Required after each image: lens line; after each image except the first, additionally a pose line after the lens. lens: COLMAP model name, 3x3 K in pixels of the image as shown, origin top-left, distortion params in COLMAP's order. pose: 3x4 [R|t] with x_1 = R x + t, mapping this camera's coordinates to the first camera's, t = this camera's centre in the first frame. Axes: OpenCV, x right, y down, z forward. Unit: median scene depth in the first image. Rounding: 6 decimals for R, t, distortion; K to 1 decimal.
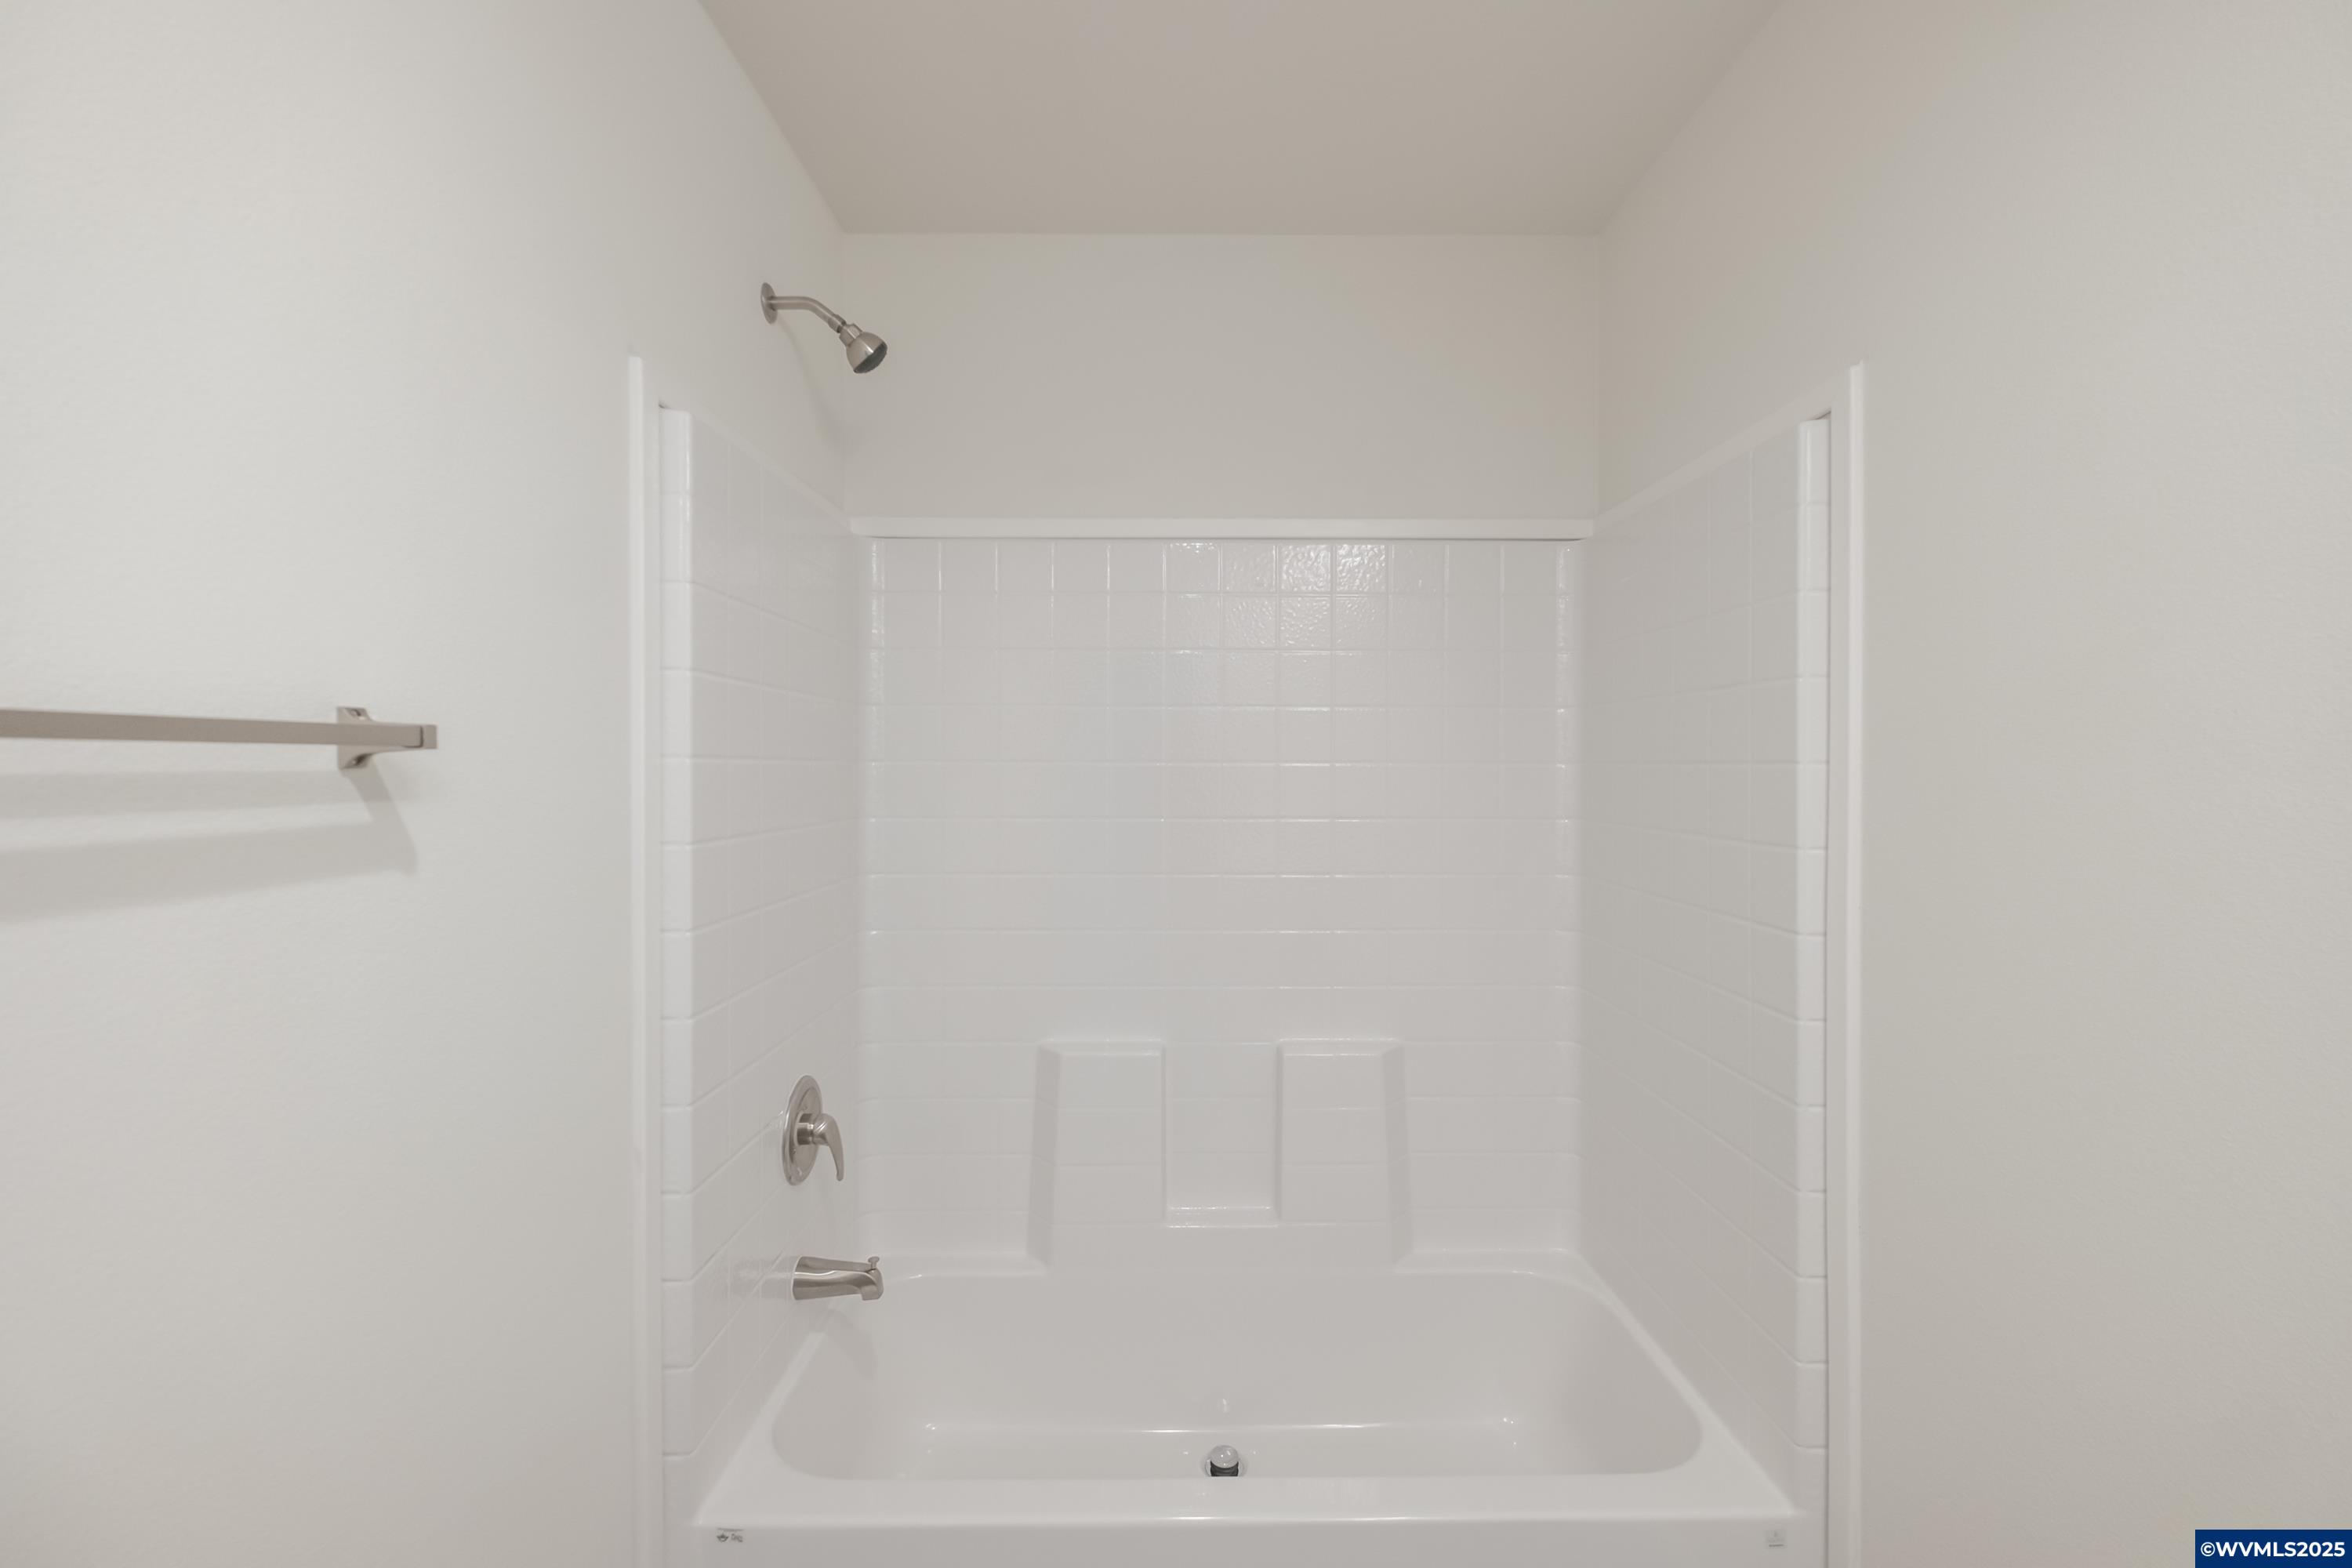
lens RADIAL K [[1012.1, 0, 1188.4], [0, 1012.1, 781.3], [0, 0, 1]] dist [-0.000093, -0.000241]
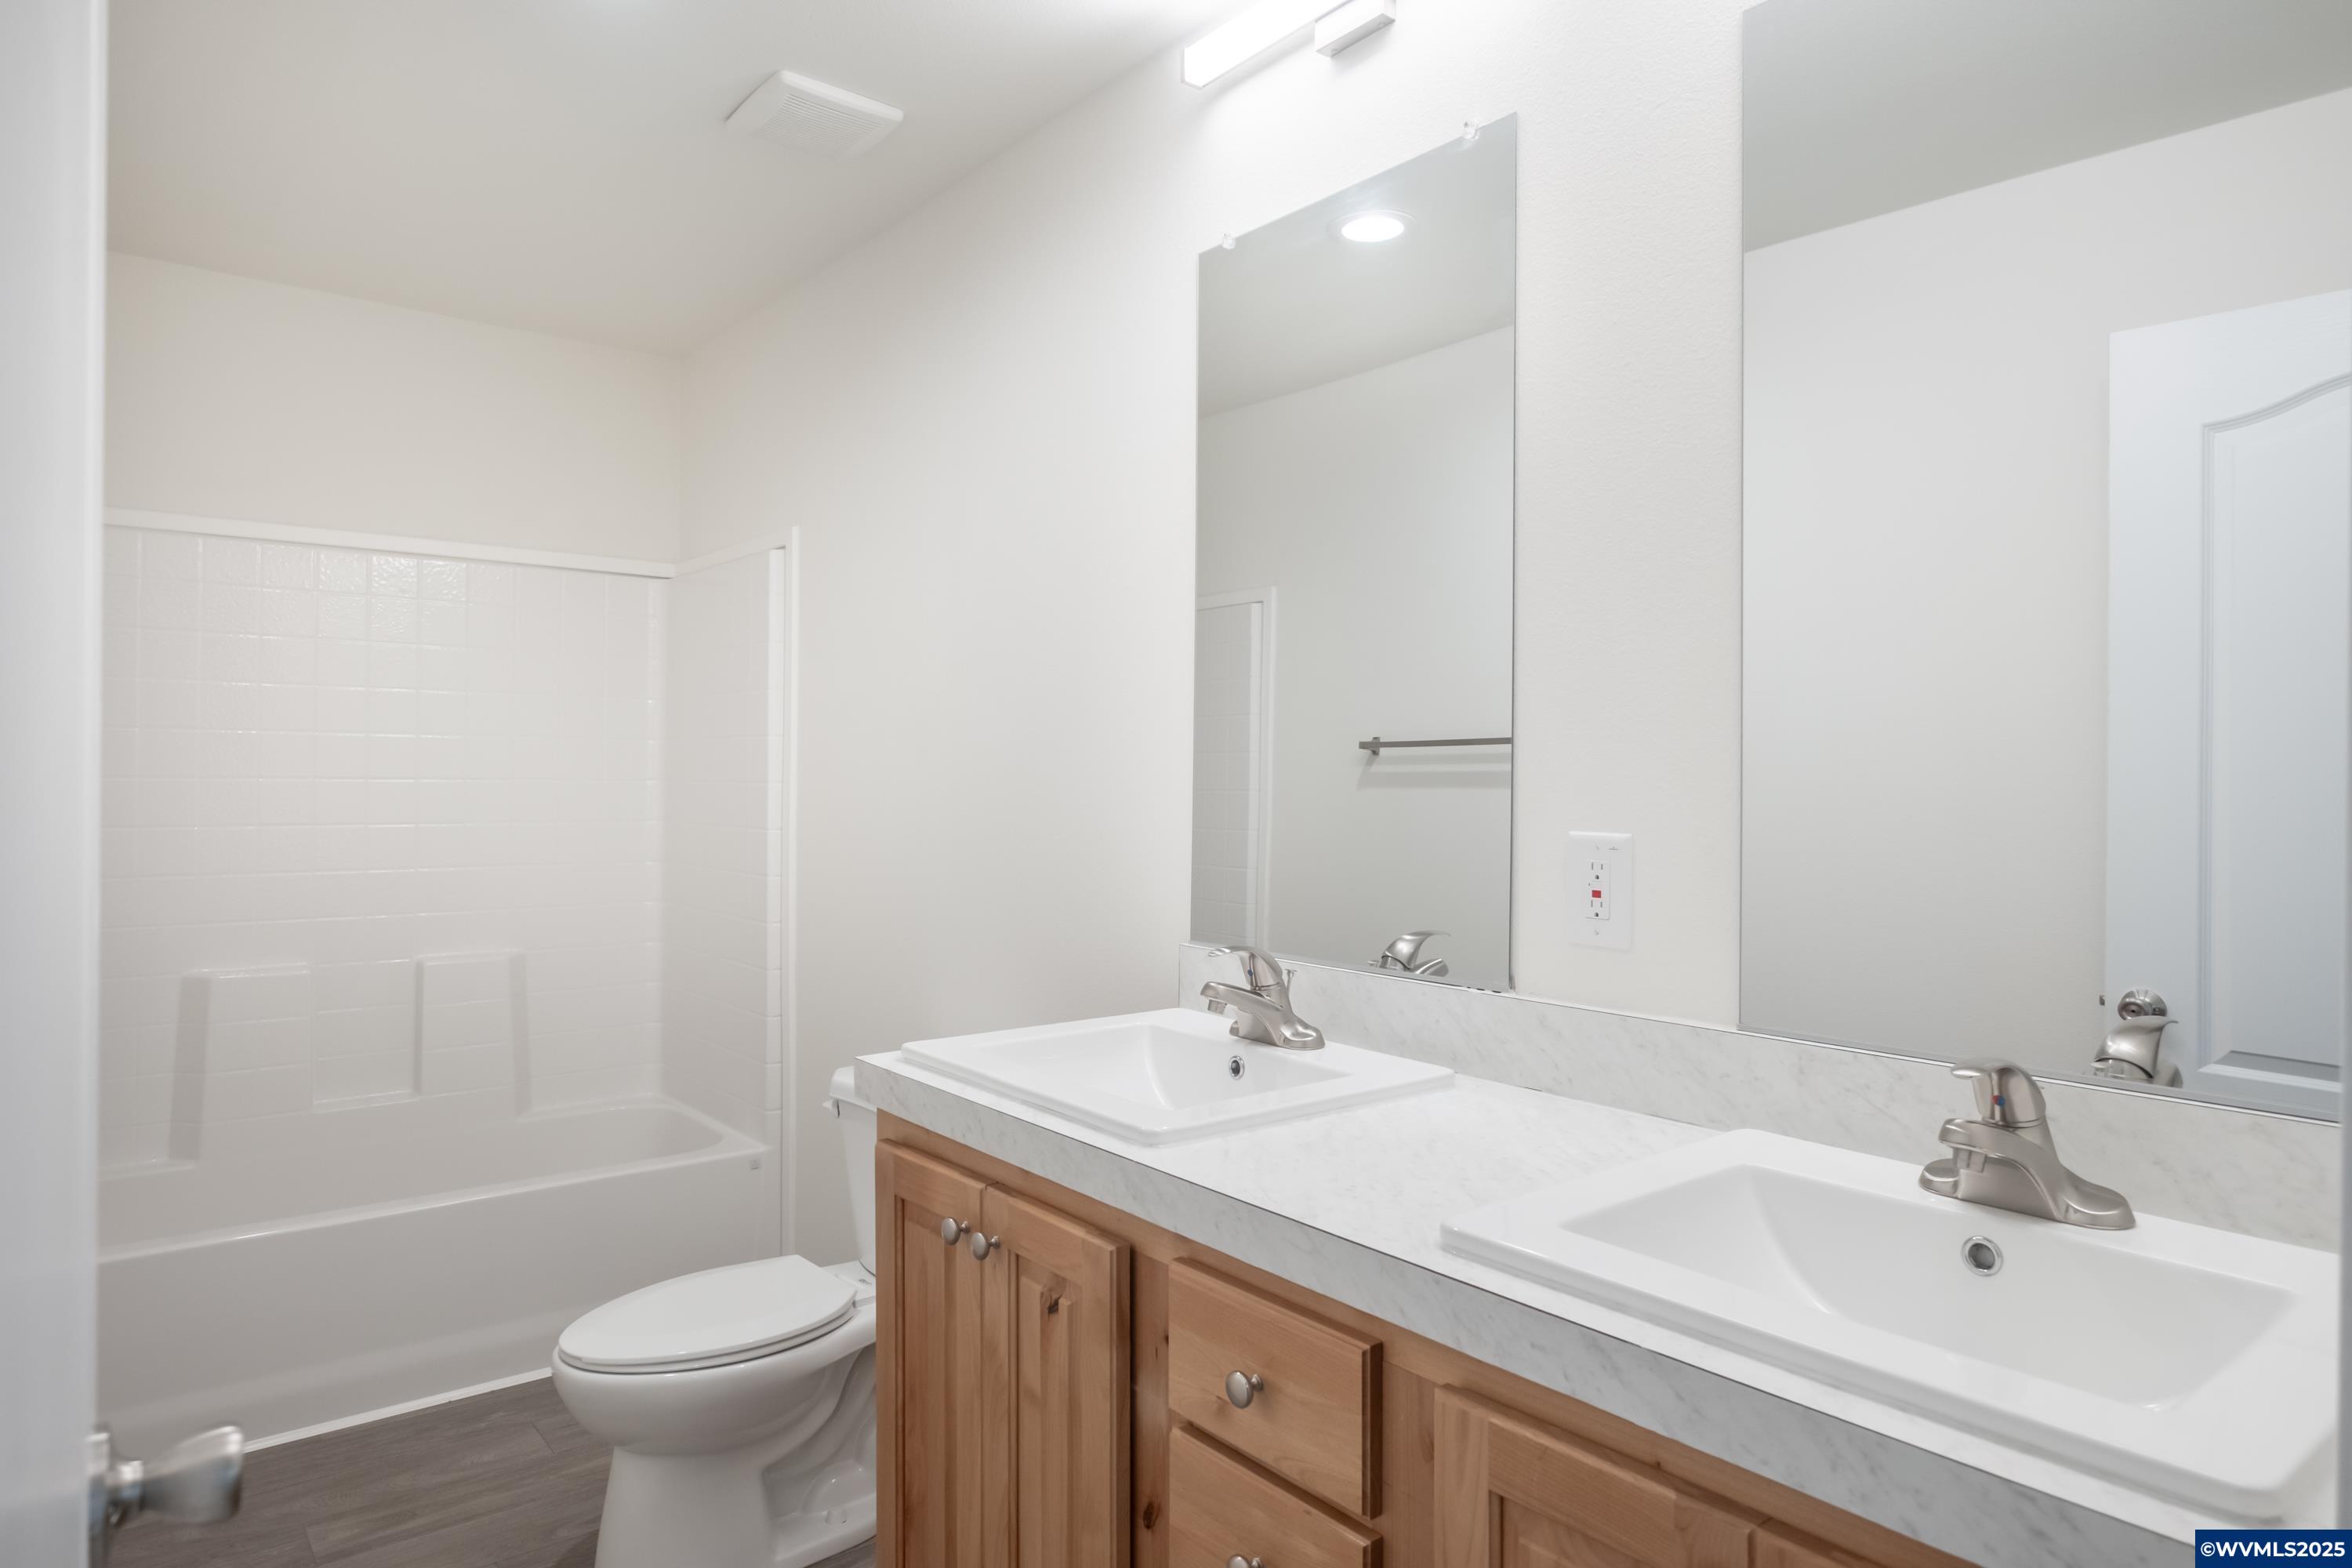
lens RADIAL K [[1366.0, 0, 1176.0], [0, 1366.0, 784.0], [0, 0, 1]] dist [0.005285, 0.001385]
pose [[0.780700, 0.006695, 0.624870, -0.295328], [0.002501, 0.999901, -0.013839, 0.085444], [-0.624900, 0.012367, 0.780606, -1.128105]]
